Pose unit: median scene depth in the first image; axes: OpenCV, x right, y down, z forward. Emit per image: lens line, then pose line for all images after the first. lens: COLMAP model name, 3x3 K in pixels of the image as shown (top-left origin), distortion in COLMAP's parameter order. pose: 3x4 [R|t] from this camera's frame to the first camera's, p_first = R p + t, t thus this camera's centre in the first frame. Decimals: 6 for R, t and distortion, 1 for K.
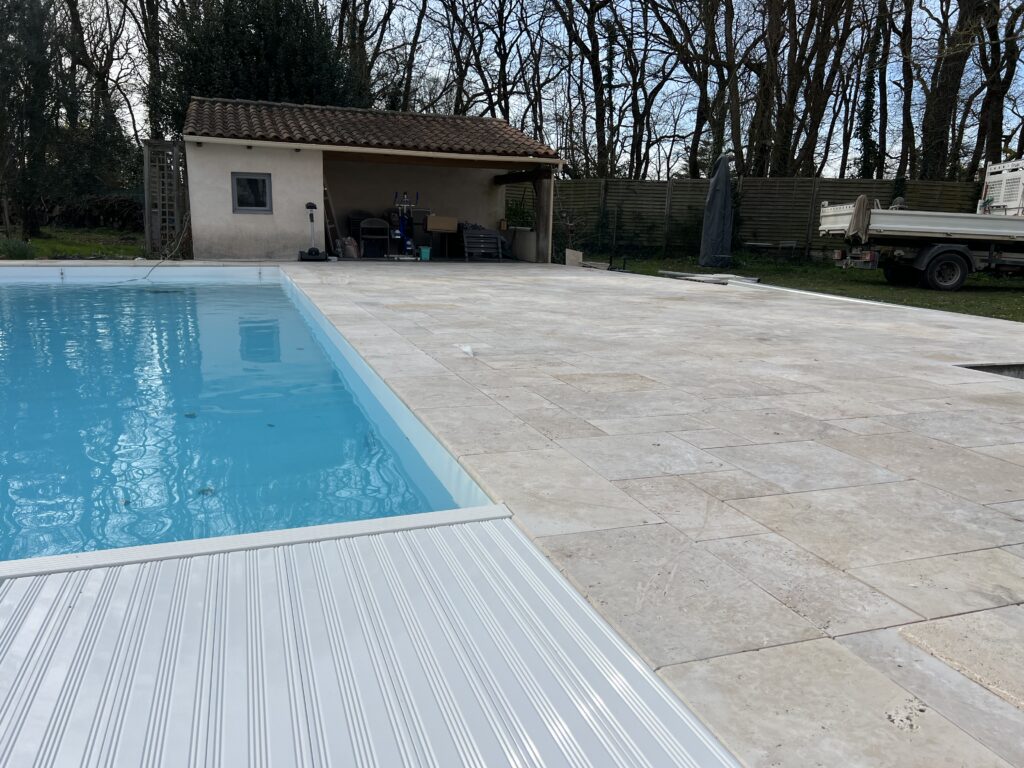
lens RADIAL K [[766.5, 0, 512.0], [0, 766.5, 384.0], [0, 0, 1]] dist [0.051312, -0.064491]
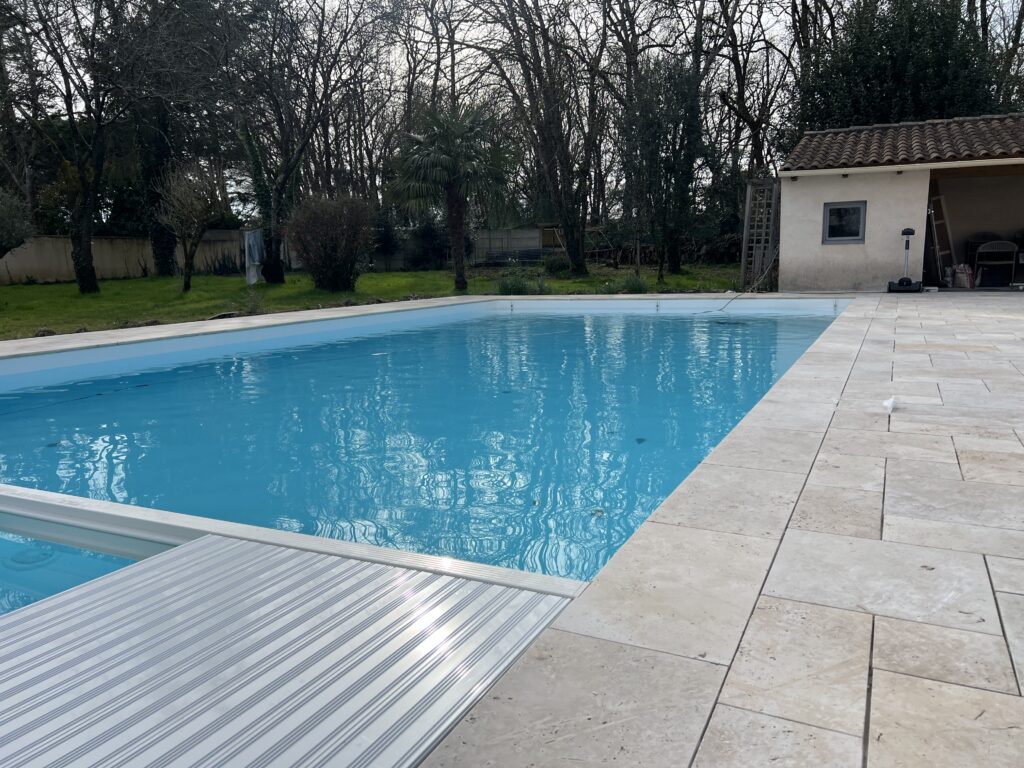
lens RADIAL K [[766.5, 0, 512.0], [0, 766.5, 384.0], [0, 0, 1]] dist [0.051312, -0.064491]
pose [[0.695752, 0.079652, -0.713852, 0.078941], [-0.107533, 0.994183, 0.006126, -0.009138], [0.710188, 0.072500, 0.700269, 0.047527]]
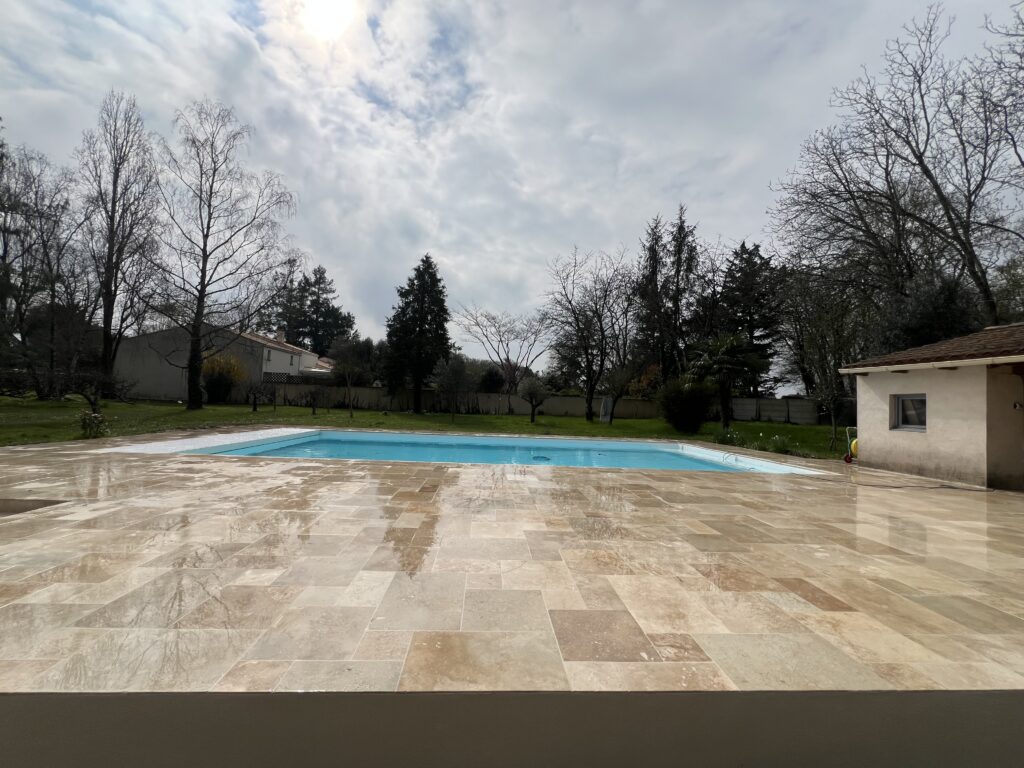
lens RADIAL K [[409.6, 0, 512.0], [0, 409.6, 384.0], [0, 0, 1]] dist [-0.002251, -0.000123]
pose [[-0.270577, -0.077793, -0.959550, 0.359504], [-0.233264, 0.972326, -0.013052, -0.150818], [0.934011, 0.220297, -0.281236, 0.641406]]
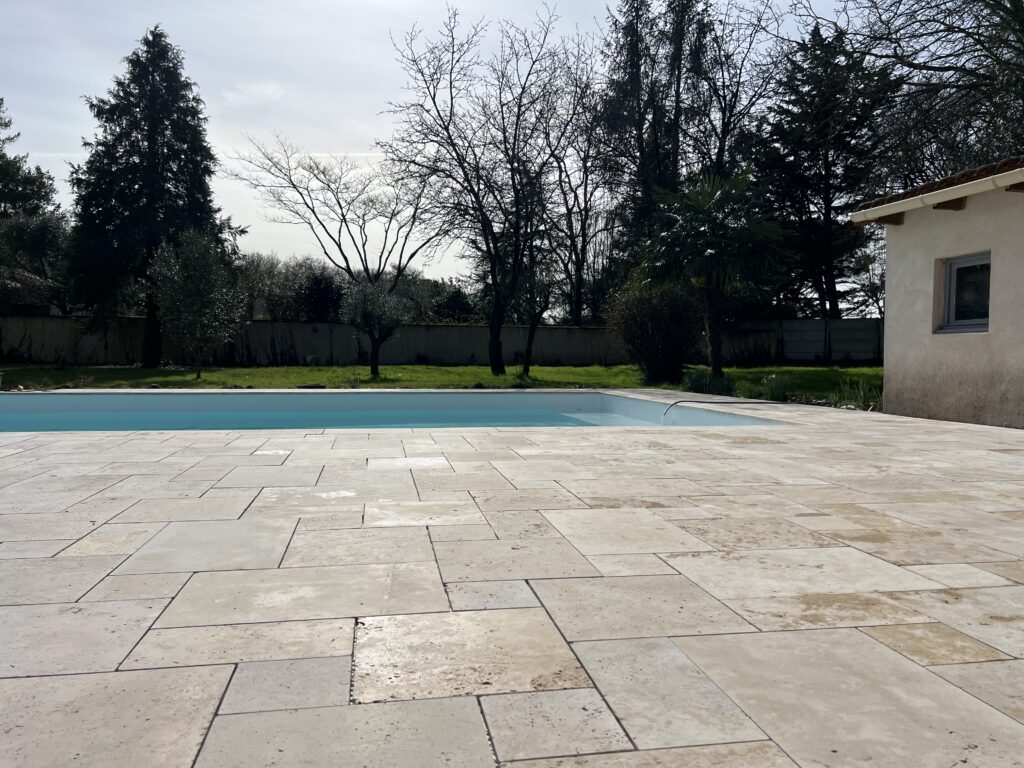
lens RADIAL K [[766.5, 0, 512.0], [0, 766.5, 384.0], [0, 0, 1]] dist [0.051312, -0.064491]
pose [[-0.160710, 0.016199, -0.986869, 0.225660], [-0.204780, 0.977561, 0.049394, -0.152773], [0.965524, 0.210029, -0.153787, 0.805130]]
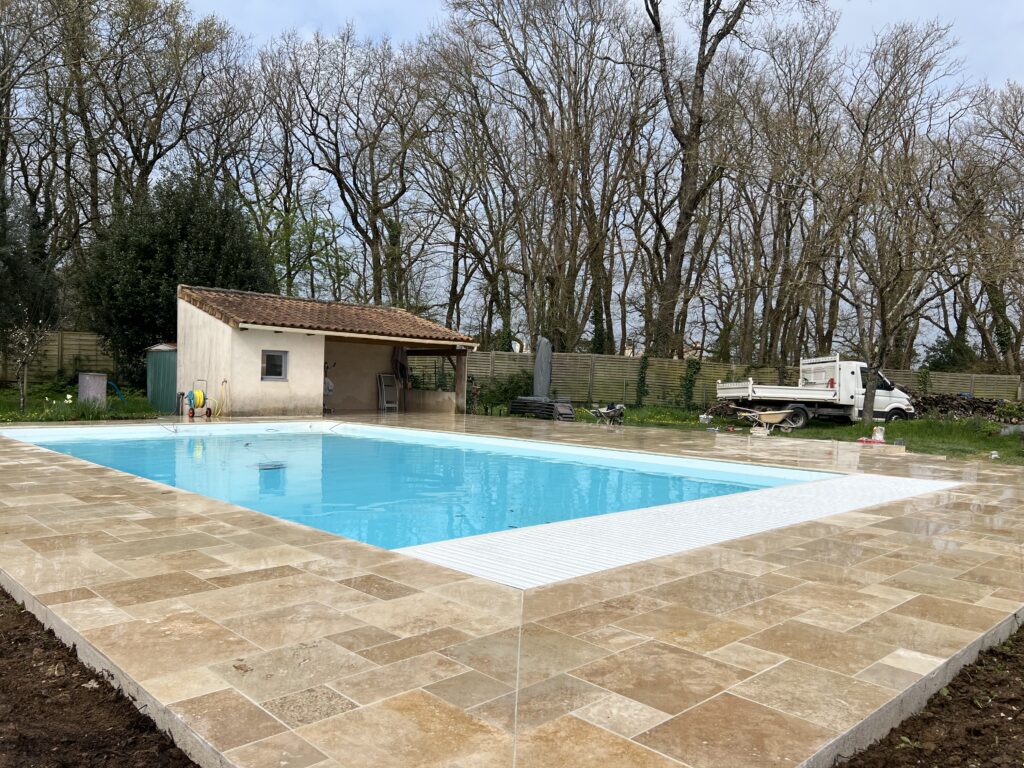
lens RADIAL K [[754.5, 0, 432.6], [0, 754.5, 414.5], [0, 0, 1]] dist [0.464876, -0.059381]
pose [[0.930008, -0.016596, 0.367165, -0.571354], [0.069265, 0.988994, -0.130743, 0.022727], [-0.360954, 0.147024, 0.920921, -0.283708]]
